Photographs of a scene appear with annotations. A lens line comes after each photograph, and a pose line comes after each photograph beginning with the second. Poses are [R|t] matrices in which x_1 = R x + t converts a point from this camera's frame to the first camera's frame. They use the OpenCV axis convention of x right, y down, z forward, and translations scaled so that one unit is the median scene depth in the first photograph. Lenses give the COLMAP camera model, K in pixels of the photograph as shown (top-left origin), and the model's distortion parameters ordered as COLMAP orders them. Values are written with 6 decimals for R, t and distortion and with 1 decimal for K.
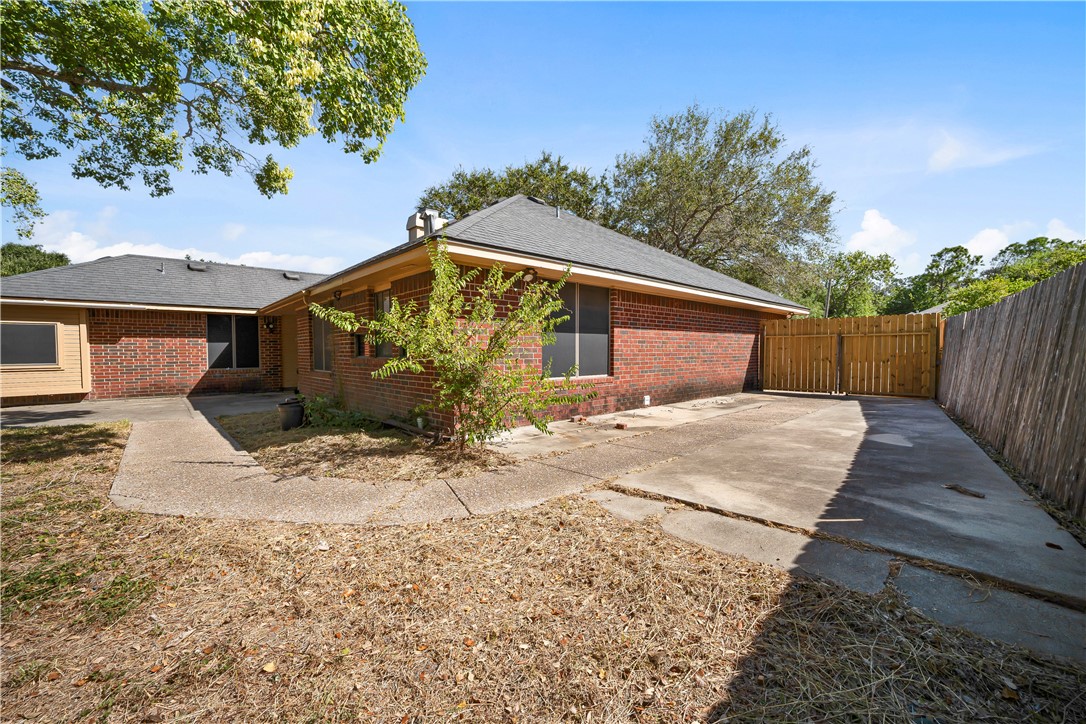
lens RADIAL K [[439.3, 0, 566.0], [0, 439.3, 369.0], [0, 0, 1]] dist [-0.021270, 0.003466]
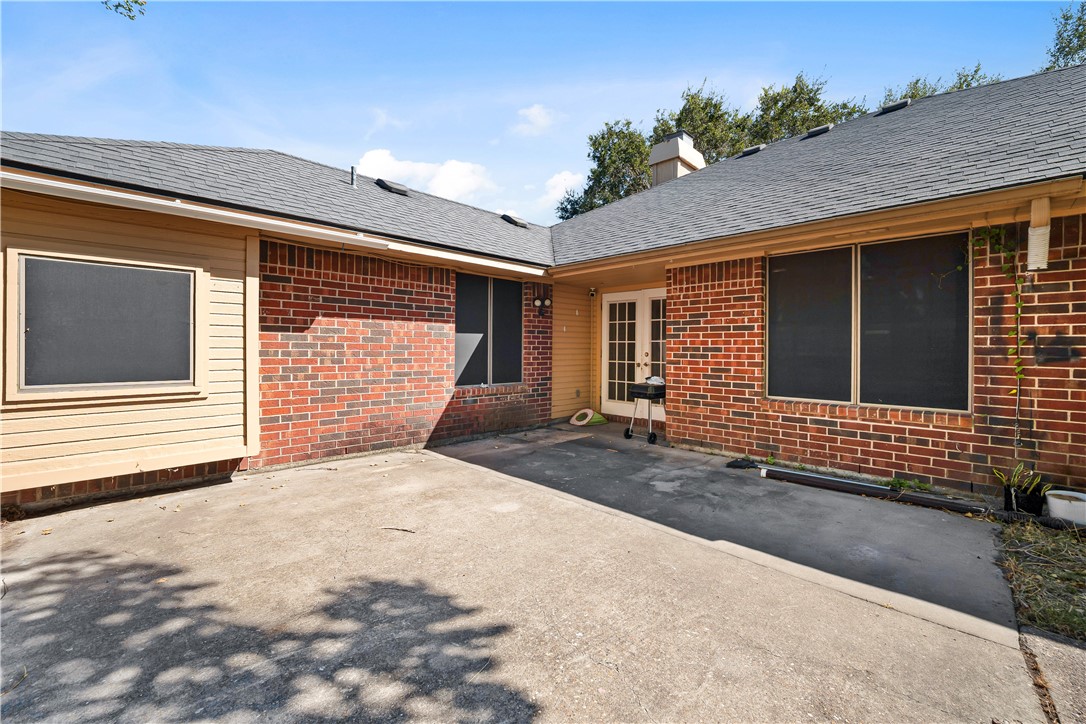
lens RADIAL K [[439.3, 0, 565.0], [0, 439.3, 357.7], [0, 0, 1]] dist [-0.021270, 0.003466]
pose [[0.998457, 0.008872, 0.054818, -0.747158], [-0.007528, 0.999667, -0.024685, -0.021951], [-0.055019, 0.024234, 0.998191, 0.517604]]
